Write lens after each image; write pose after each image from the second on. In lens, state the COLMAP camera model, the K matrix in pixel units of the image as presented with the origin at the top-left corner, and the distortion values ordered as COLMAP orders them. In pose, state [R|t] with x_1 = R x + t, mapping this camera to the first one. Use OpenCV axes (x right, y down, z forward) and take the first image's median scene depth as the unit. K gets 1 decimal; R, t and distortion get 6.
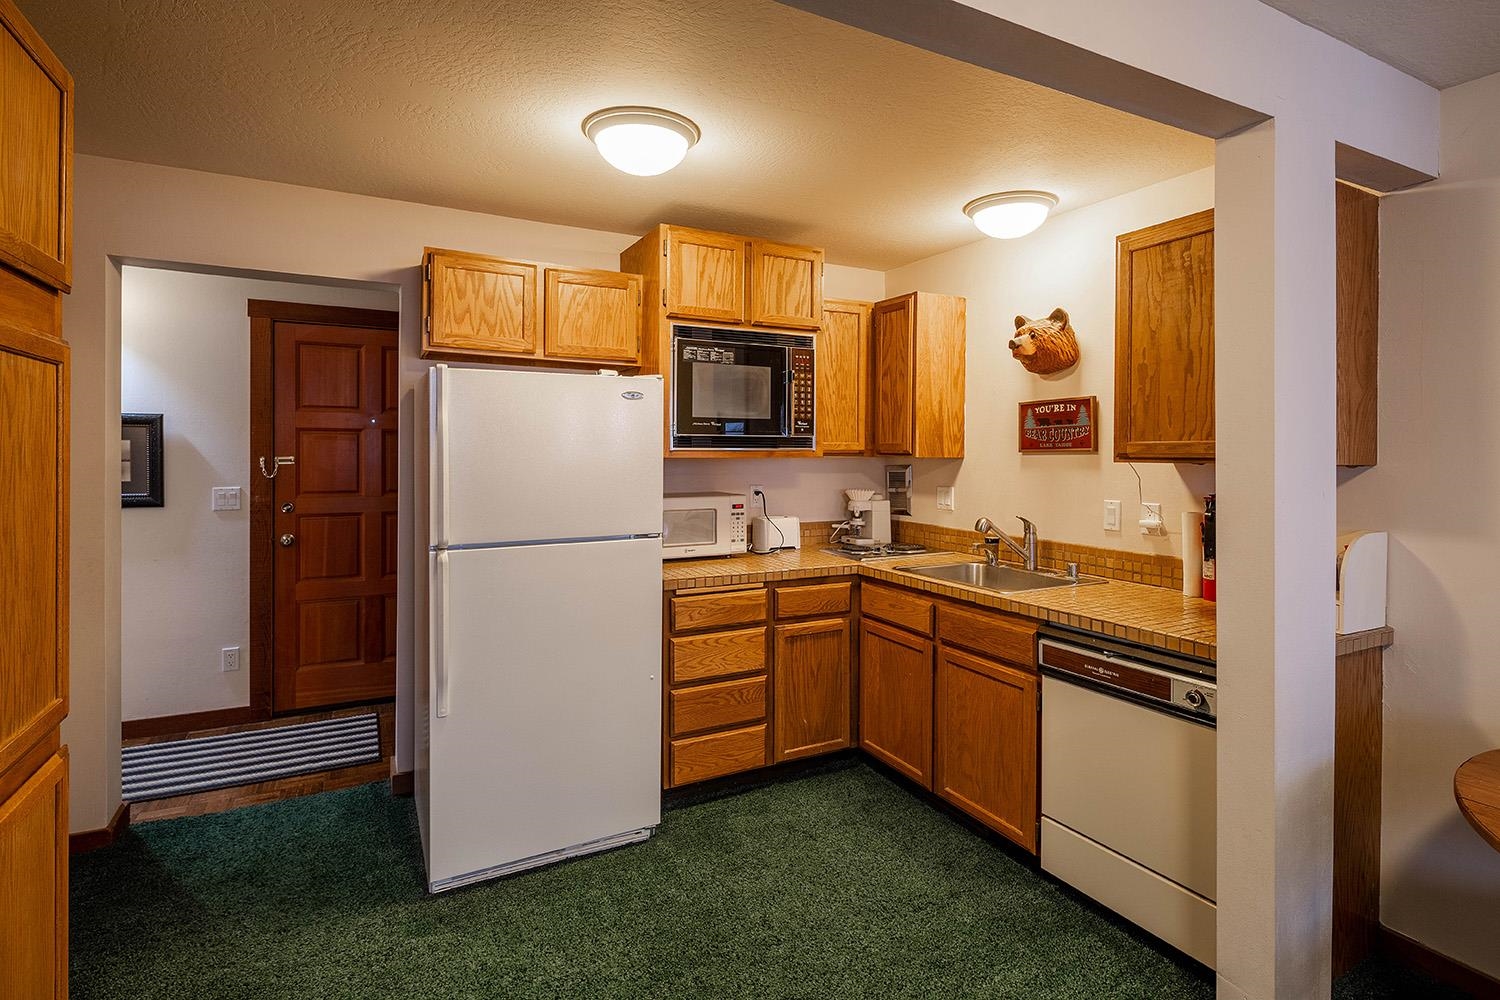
lens RADIAL K [[733.2, 0, 754.6], [0, 733.2, 454.4], [0, 0, 1]] dist [0.002013, -0.002674]
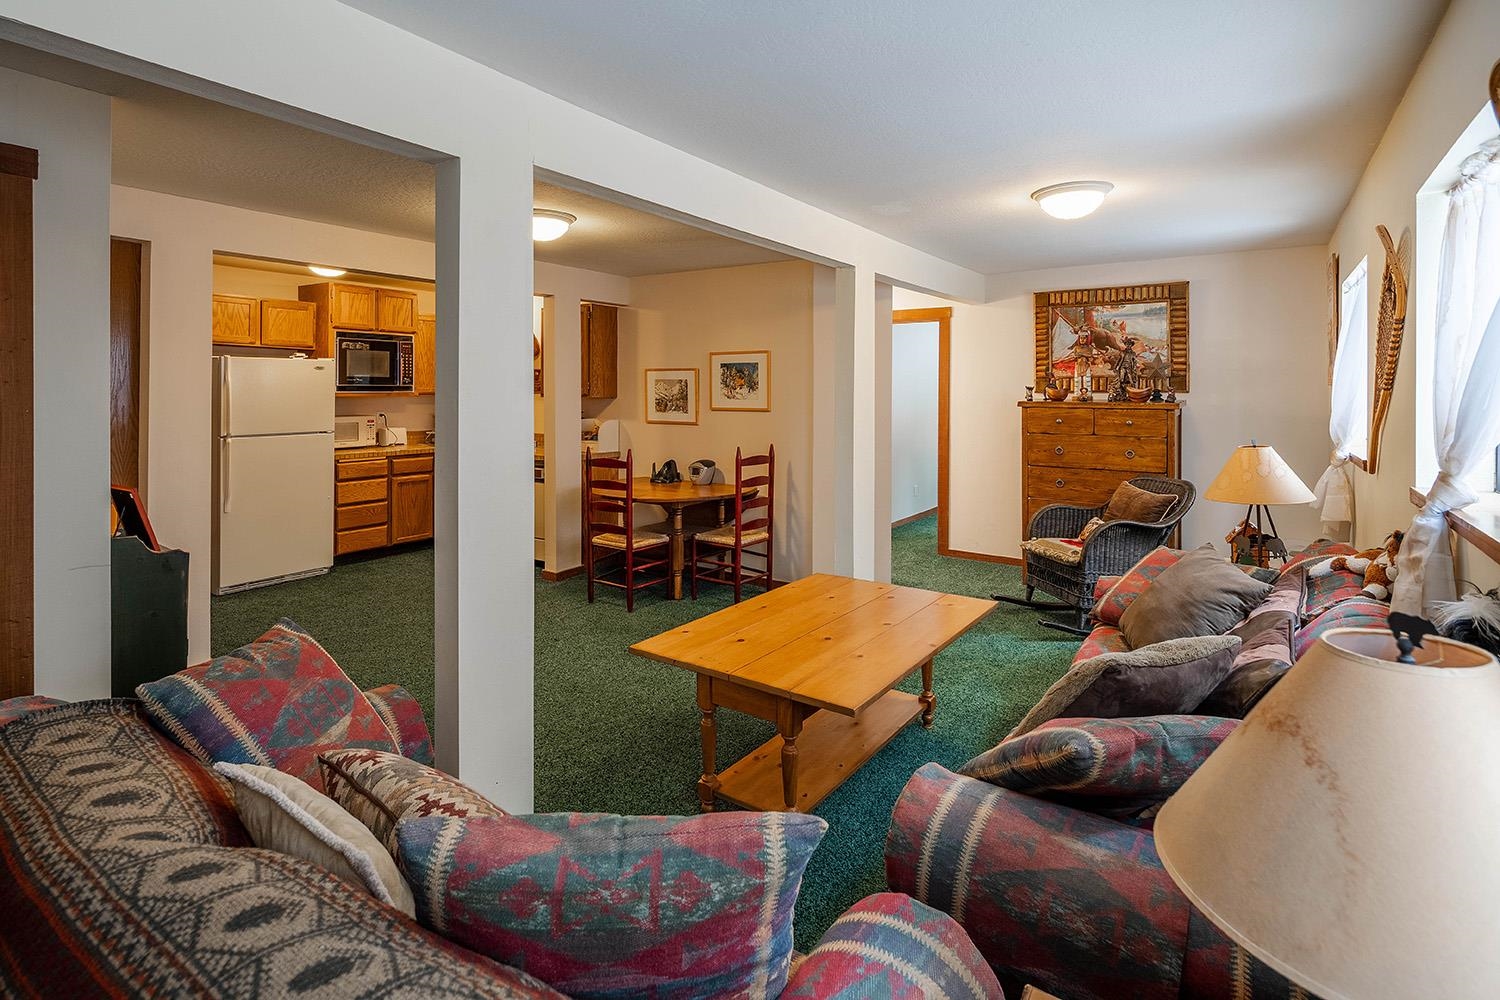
lens RADIAL K [[733.2, 0, 746.4], [0, 733.2, 393.1], [0, 0, 1]] dist [0.002013, -0.002674]
pose [[0.887041, -0.002754, 0.461682, -0.040418], [0.002489, 0.999996, 0.001183, -0.004618], [-0.461683, 0.000099, 0.887045, -1.303154]]
